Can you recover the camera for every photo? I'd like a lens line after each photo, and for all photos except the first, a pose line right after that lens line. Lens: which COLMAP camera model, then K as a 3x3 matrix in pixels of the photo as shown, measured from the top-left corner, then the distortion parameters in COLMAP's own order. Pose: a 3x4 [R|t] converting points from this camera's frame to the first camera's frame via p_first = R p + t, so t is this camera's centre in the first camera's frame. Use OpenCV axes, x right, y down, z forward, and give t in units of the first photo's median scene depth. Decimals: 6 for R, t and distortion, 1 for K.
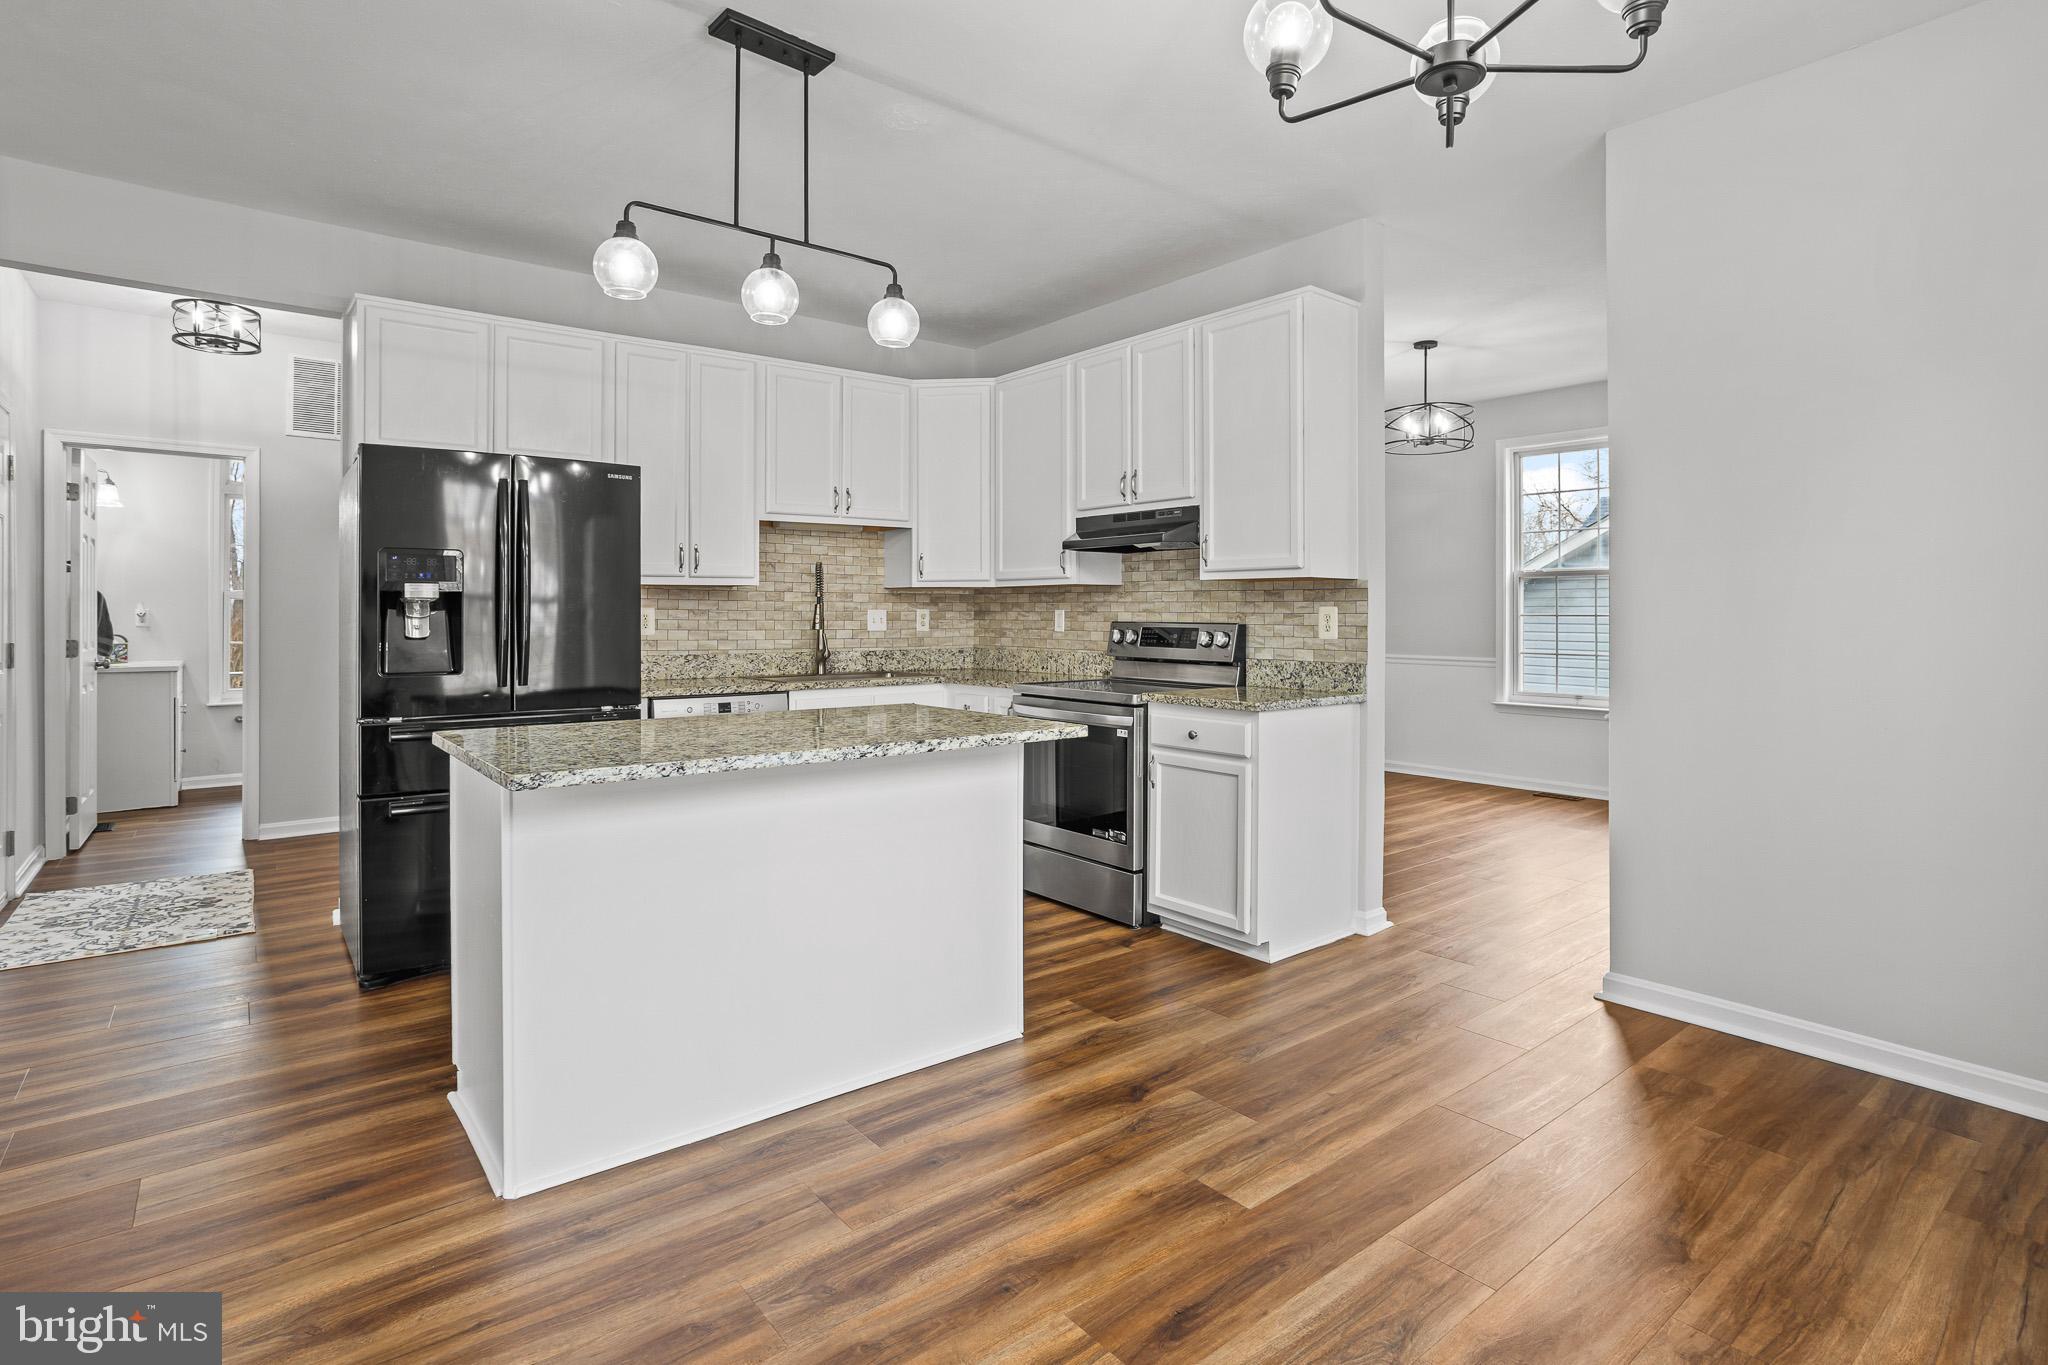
lens RADIAL K [[1015.5, 0, 1034.8], [0, 1015.5, 615.3], [0, 0, 1]] dist [-0.030904, 0.002895]
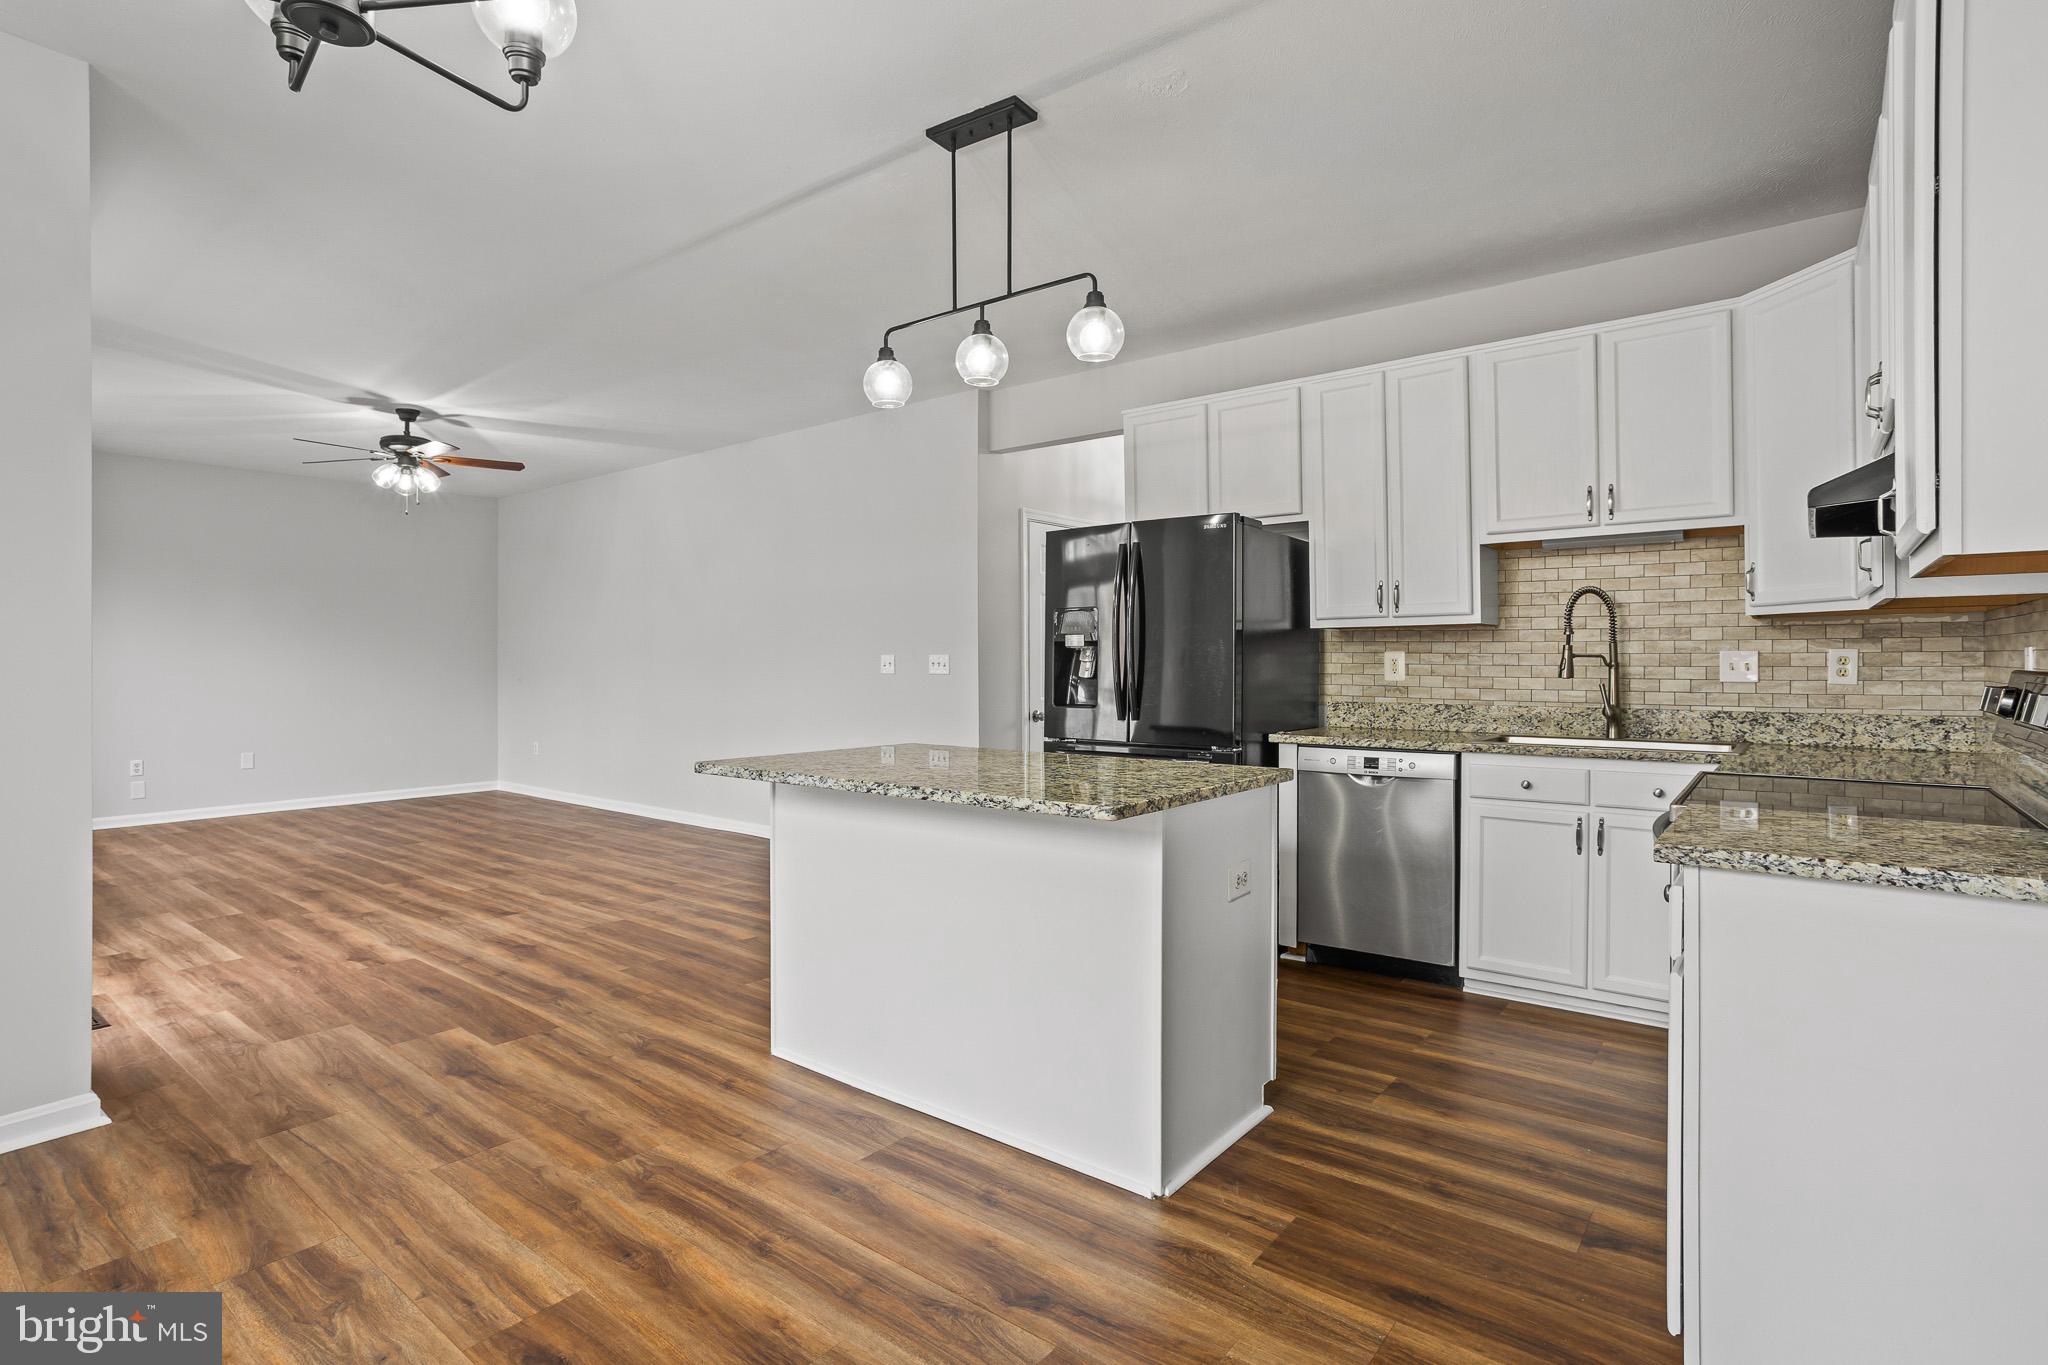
lens RADIAL K [[1015.5, 0, 1029.7], [0, 1015.5, 668.4], [0, 0, 1]] dist [-0.030904, 0.002895]
pose [[0.220630, 0.006004, -0.975339, 0.701685], [0.001596, 0.999977, 0.006517, 0.002205], [0.975356, -0.002994, 0.220616, 0.717255]]
